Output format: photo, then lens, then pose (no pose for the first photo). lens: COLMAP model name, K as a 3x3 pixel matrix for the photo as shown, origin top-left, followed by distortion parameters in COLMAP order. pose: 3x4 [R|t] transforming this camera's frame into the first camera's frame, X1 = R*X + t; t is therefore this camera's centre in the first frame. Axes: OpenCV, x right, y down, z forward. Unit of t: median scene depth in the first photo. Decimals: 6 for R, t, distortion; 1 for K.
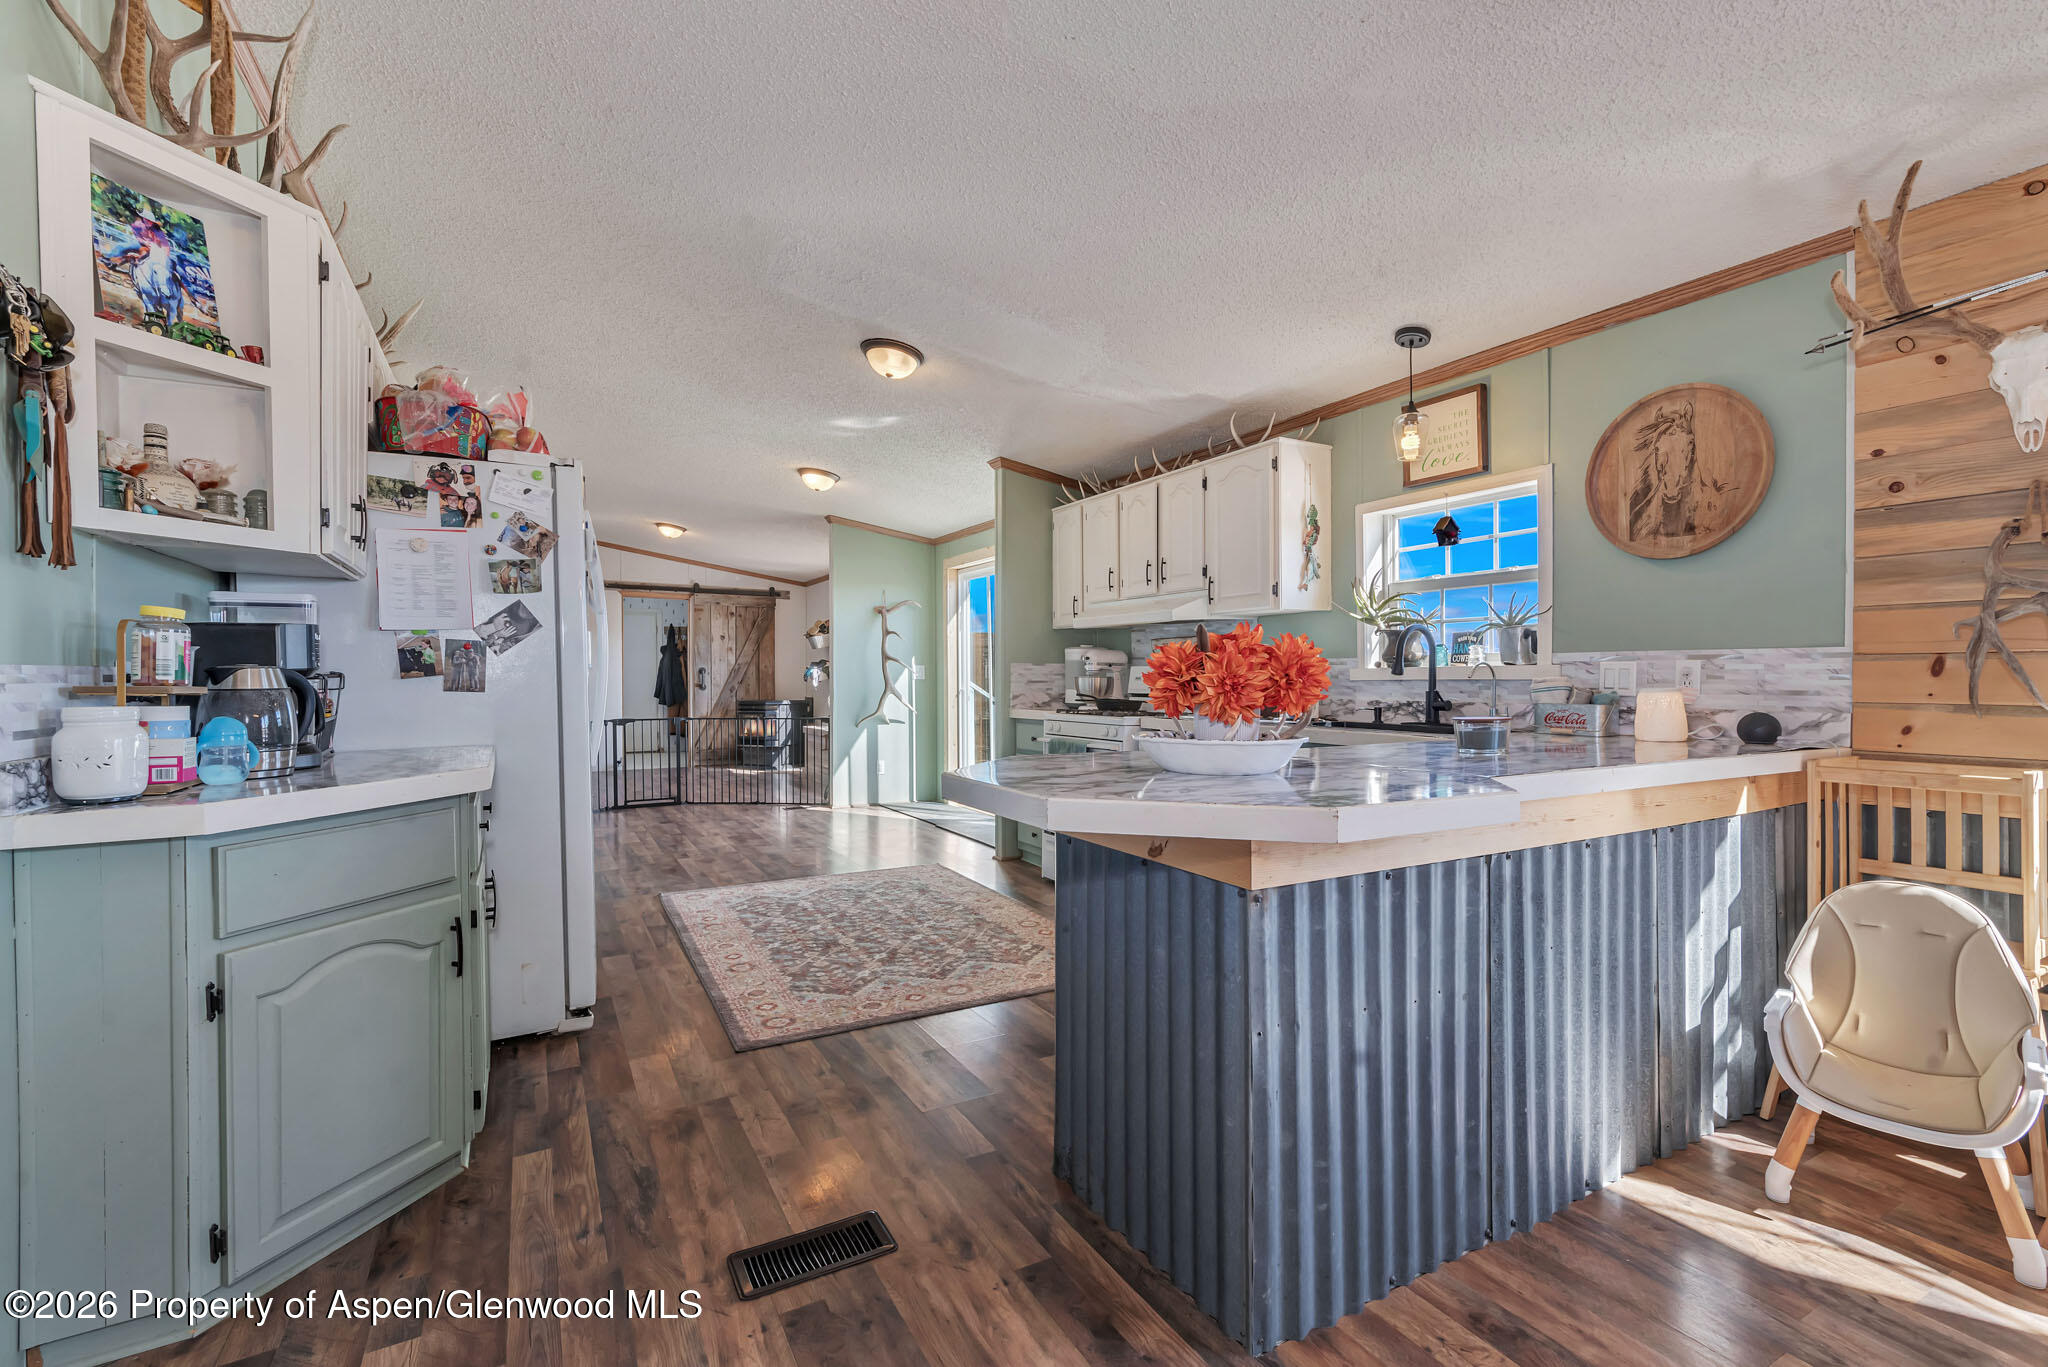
lens RADIAL K [[901.5, 0, 1014.3], [0, 901.5, 669.1], [0, 0, 1]] dist [-0.001978, -0.000447]
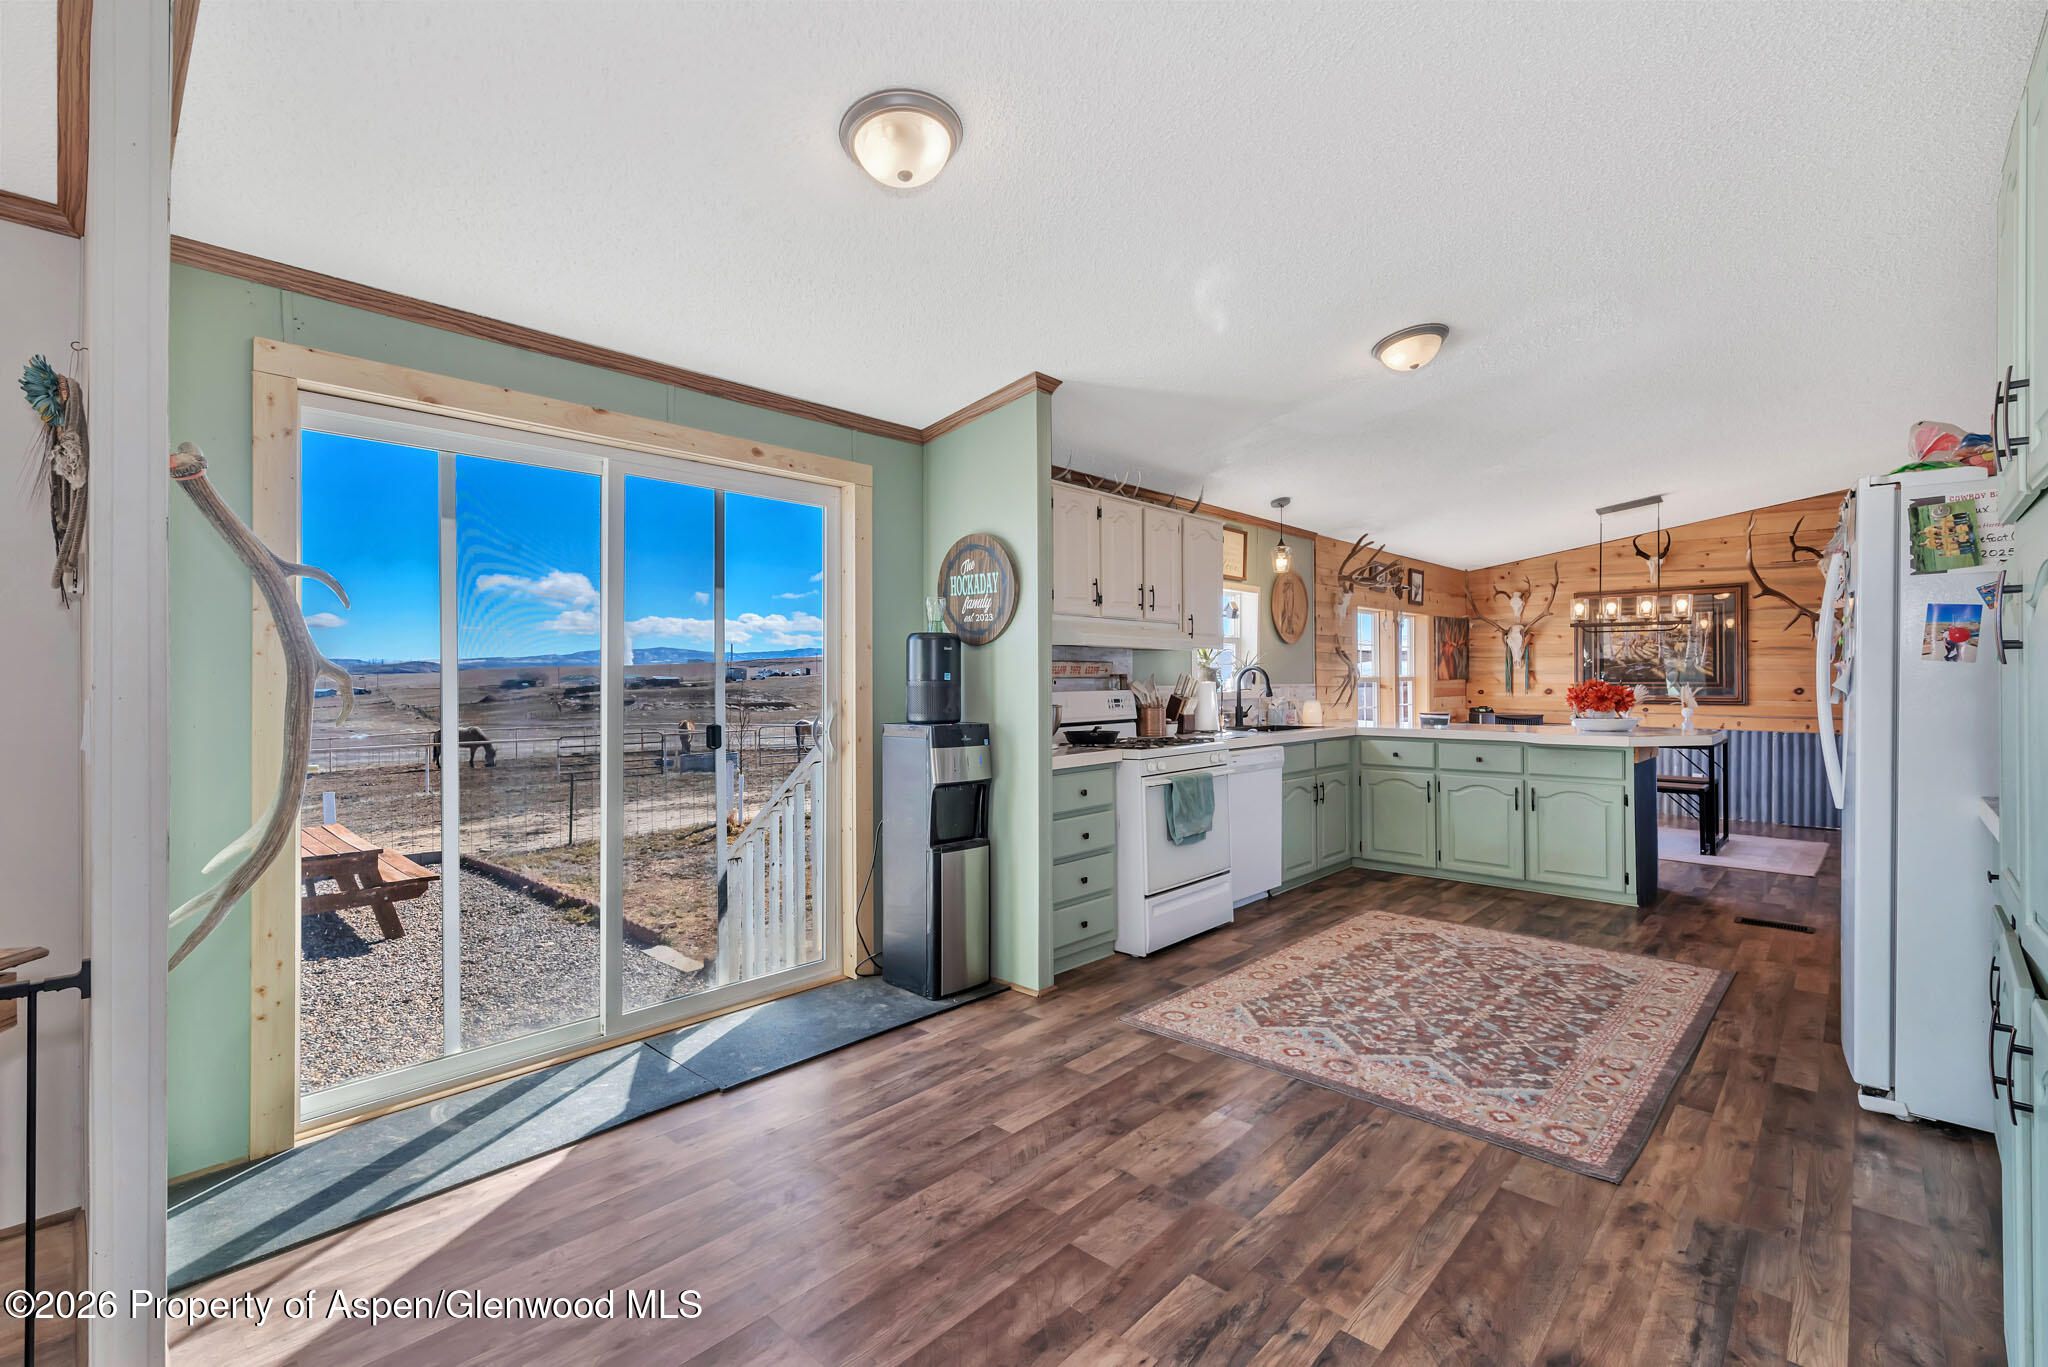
lens RADIAL K [[901.5, 0, 1032.6], [0, 901.5, 655.1], [0, 0, 1]] dist [-0.001978, -0.000447]
pose [[-0.325176, 0.027079, 0.945266, -0.981807], [-0.002447, 0.999562, -0.029477, -0.019044], [-0.945650, -0.011898, -0.324968, 1.899356]]
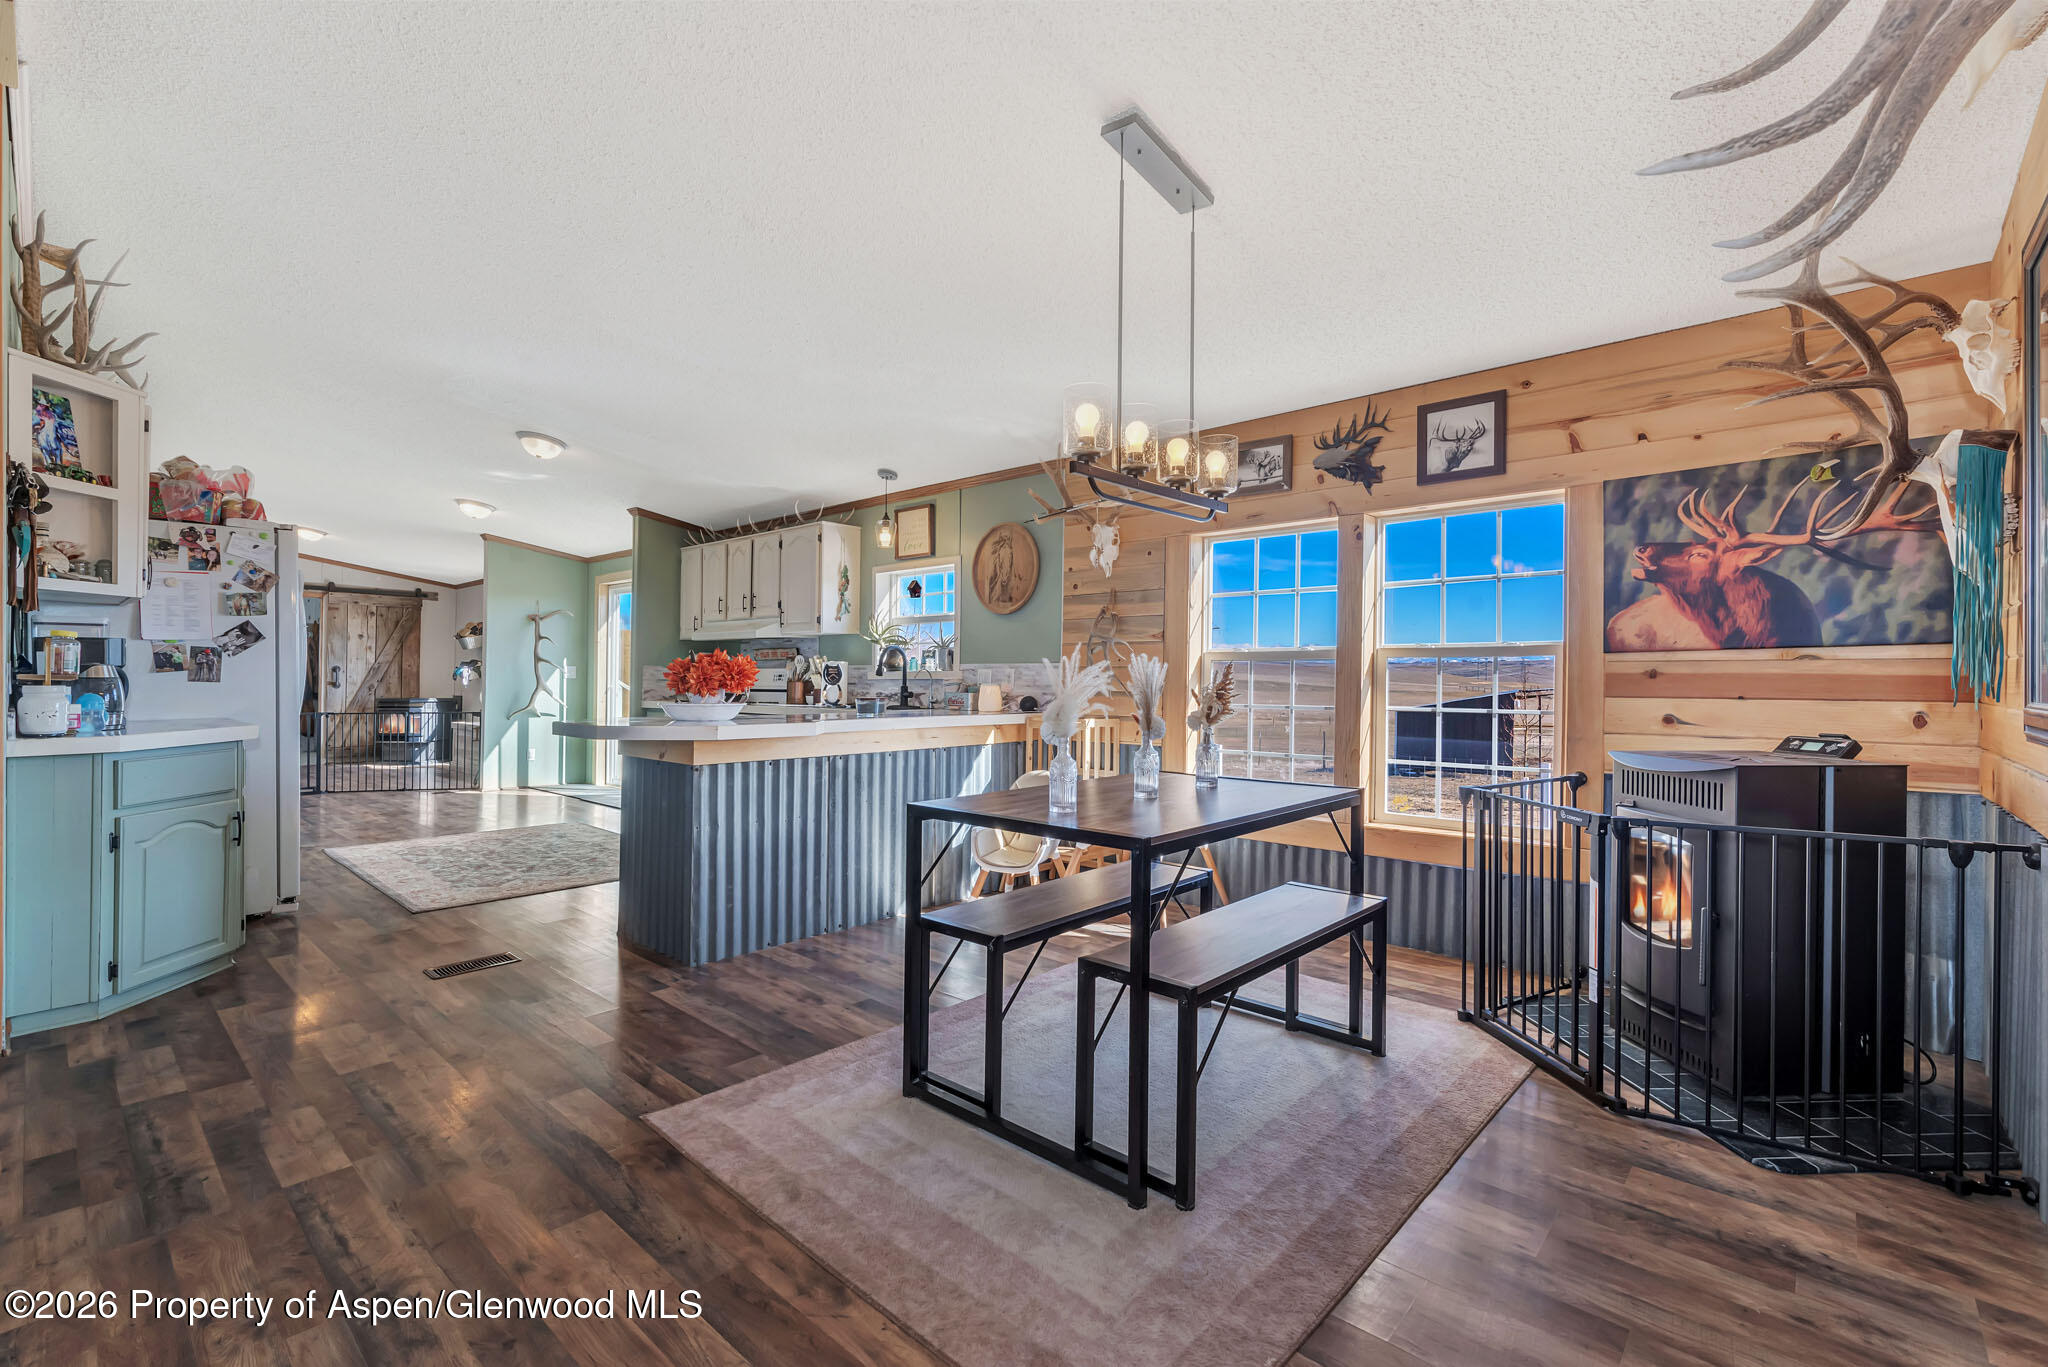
lens RADIAL K [[901.5, 0, 1029.6], [0, 901.5, 655.6], [0, 0, 1]] dist [-0.001978, -0.000447]
pose [[0.939866, 0.014994, 0.341213, 0.116072], [-0.008881, 0.999771, -0.019470, -0.000838], [-0.341427, 0.015269, 0.939784, -0.625726]]
